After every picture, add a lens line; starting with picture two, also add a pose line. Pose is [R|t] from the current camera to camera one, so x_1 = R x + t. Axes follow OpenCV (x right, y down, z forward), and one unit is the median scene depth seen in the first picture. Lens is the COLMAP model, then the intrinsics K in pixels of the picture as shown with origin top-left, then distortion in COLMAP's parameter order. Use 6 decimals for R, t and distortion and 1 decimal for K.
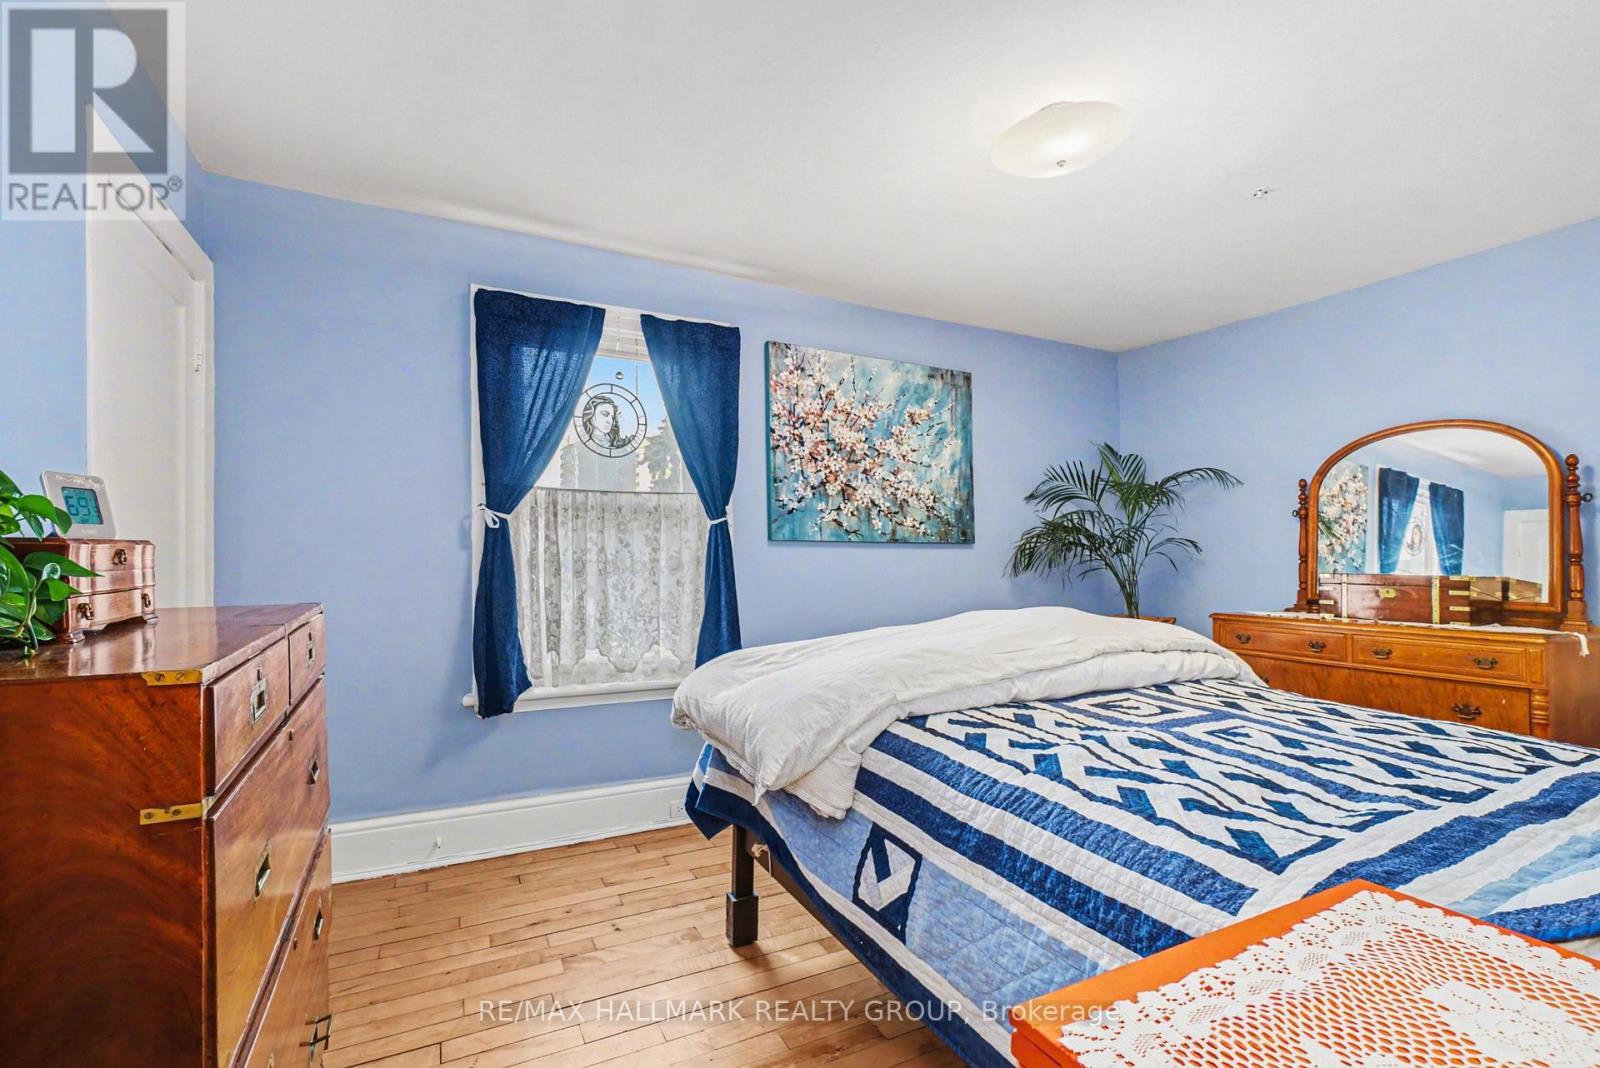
lens RADIAL K [[725.2, 0, 795.4], [0, 725.2, 545.1], [0, 0, 1]] dist [0.000152, -0.000384]
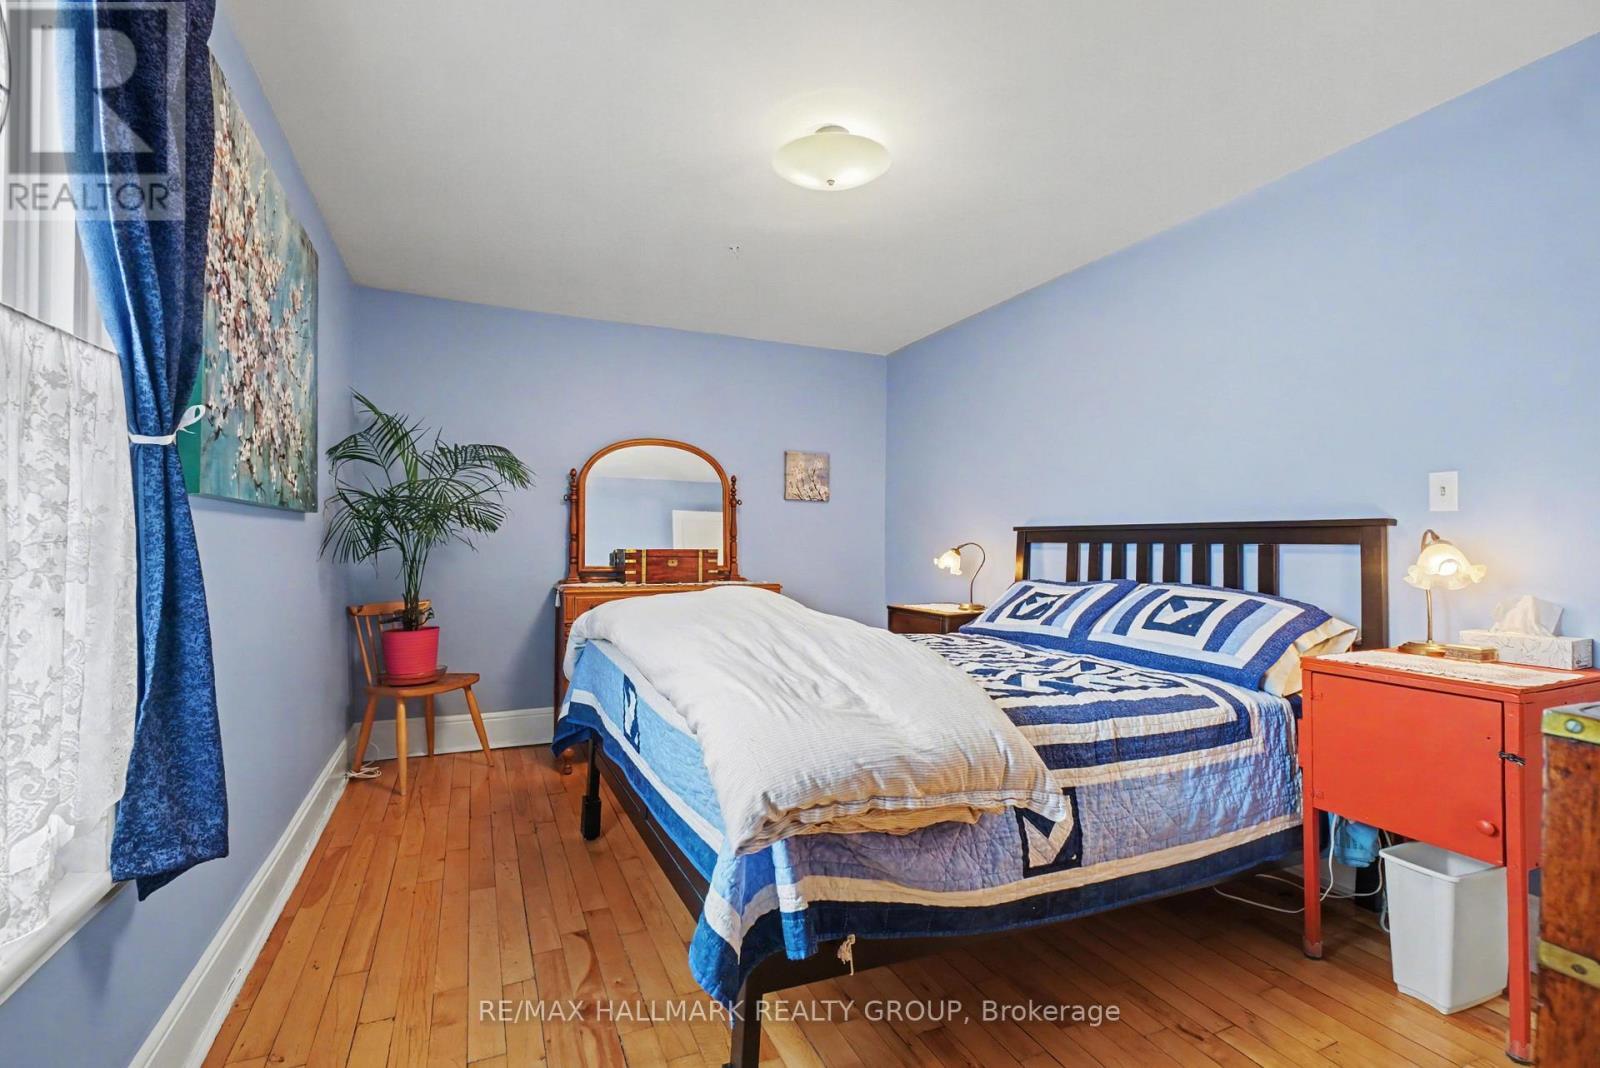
lens RADIAL K [[725.2, 0, 794.3], [0, 725.2, 535.3], [0, 0, 1]] dist [0.000152, -0.000384]
pose [[0.052533, 0.000345, 0.998619, -0.994254], [-0.020808, 0.999783, 0.000749, 0.015675], [-0.998402, -0.020818, 0.052529, 1.326162]]
